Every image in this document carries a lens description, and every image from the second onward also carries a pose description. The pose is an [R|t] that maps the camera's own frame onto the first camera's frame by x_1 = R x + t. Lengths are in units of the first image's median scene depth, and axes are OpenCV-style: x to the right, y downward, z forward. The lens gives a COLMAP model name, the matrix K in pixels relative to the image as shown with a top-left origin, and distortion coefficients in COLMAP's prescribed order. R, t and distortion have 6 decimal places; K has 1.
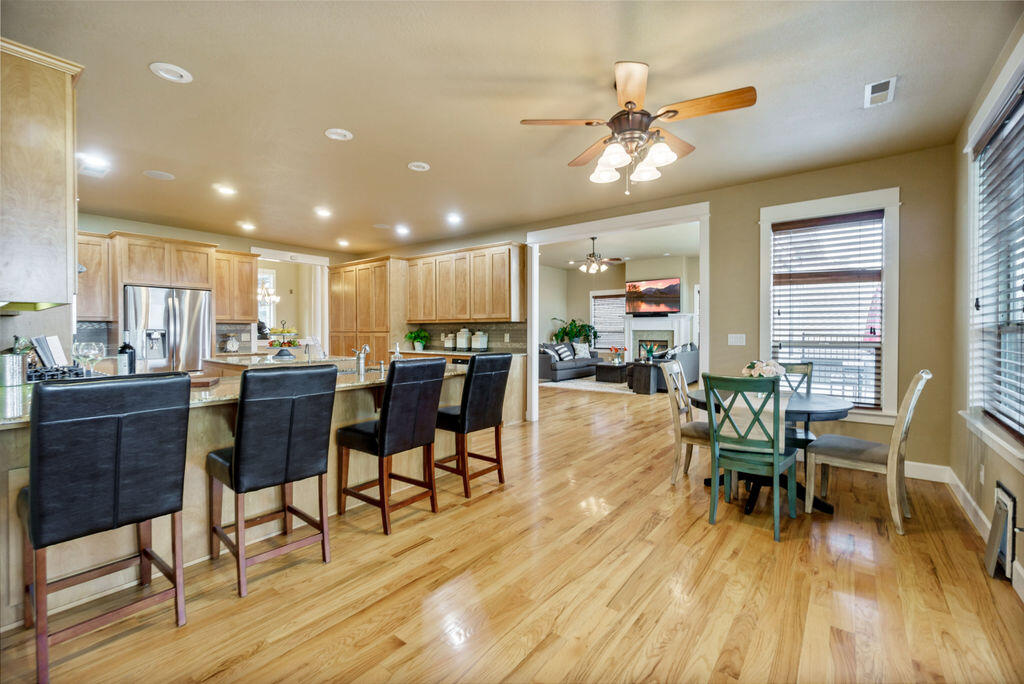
lens RADIAL K [[439.3, 0, 512.0], [0, 439.3, 342.0], [0, 0, 1]] dist [0.000097, 0.000004]
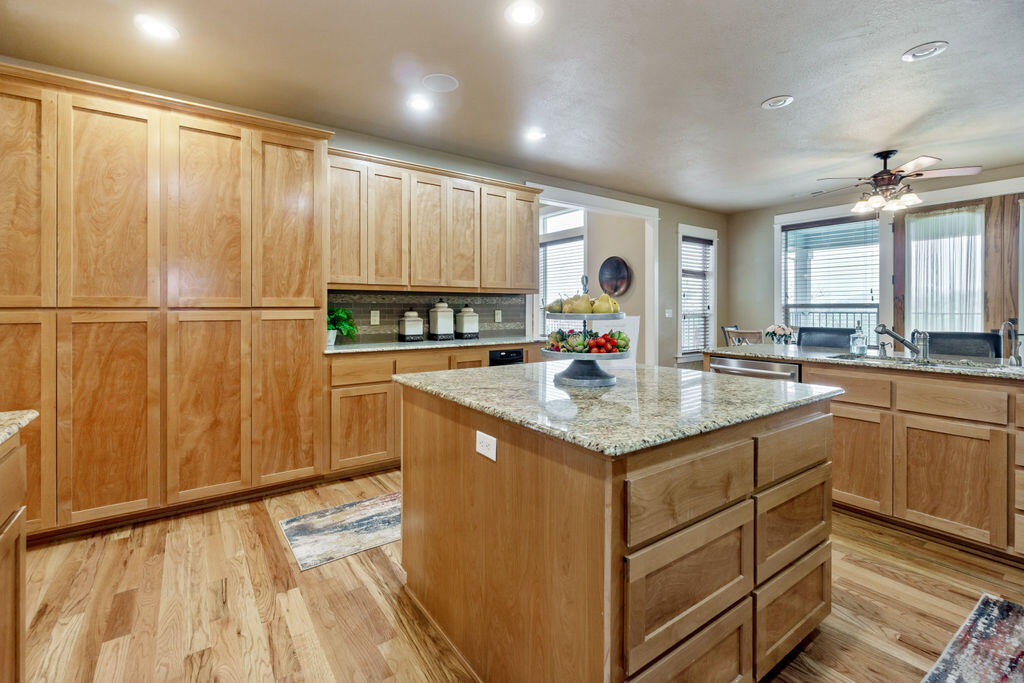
lens RADIAL K [[450.5, 0, 489.7], [0, 450.5, 306.5], [0, 0, 1]] dist [-0.001116, -0.000281]
pose [[0.301524, -0.001667, 0.953457, -0.708614], [0.017047, 0.999848, -0.003643, -0.022382], [-0.953306, 0.017352, 0.301507, 0.776915]]
